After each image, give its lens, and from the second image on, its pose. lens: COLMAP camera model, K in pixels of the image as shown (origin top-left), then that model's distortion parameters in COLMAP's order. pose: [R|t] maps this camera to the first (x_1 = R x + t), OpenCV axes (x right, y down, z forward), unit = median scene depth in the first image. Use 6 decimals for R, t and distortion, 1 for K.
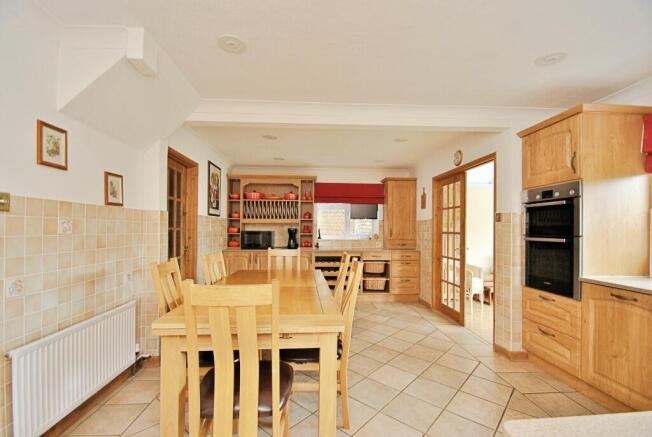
lens RADIAL K [[289.6, 0, 323.6], [0, 289.6, 226.2], [0, 0, 1]] dist [0.000945, -0.000752]
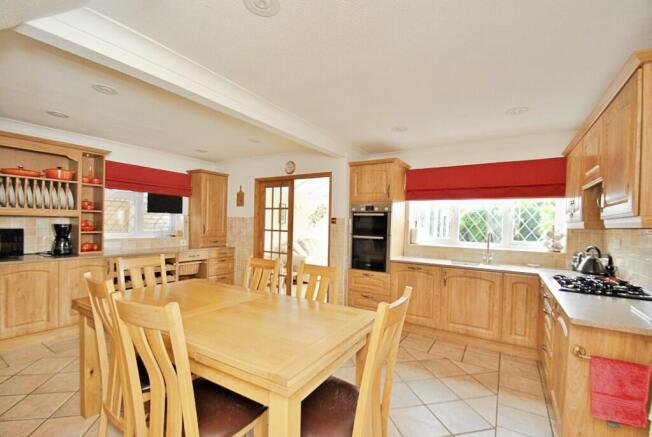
lens RADIAL K [[289.6, 0, 323.0], [0, 289.6, 223.1], [0, 0, 1]] dist [0.000945, -0.000752]
pose [[0.565688, 0.007552, 0.824585, -0.418988], [-0.029631, 0.999498, 0.011173, -0.025168], [-0.824087, -0.030754, 0.565628, 0.207264]]
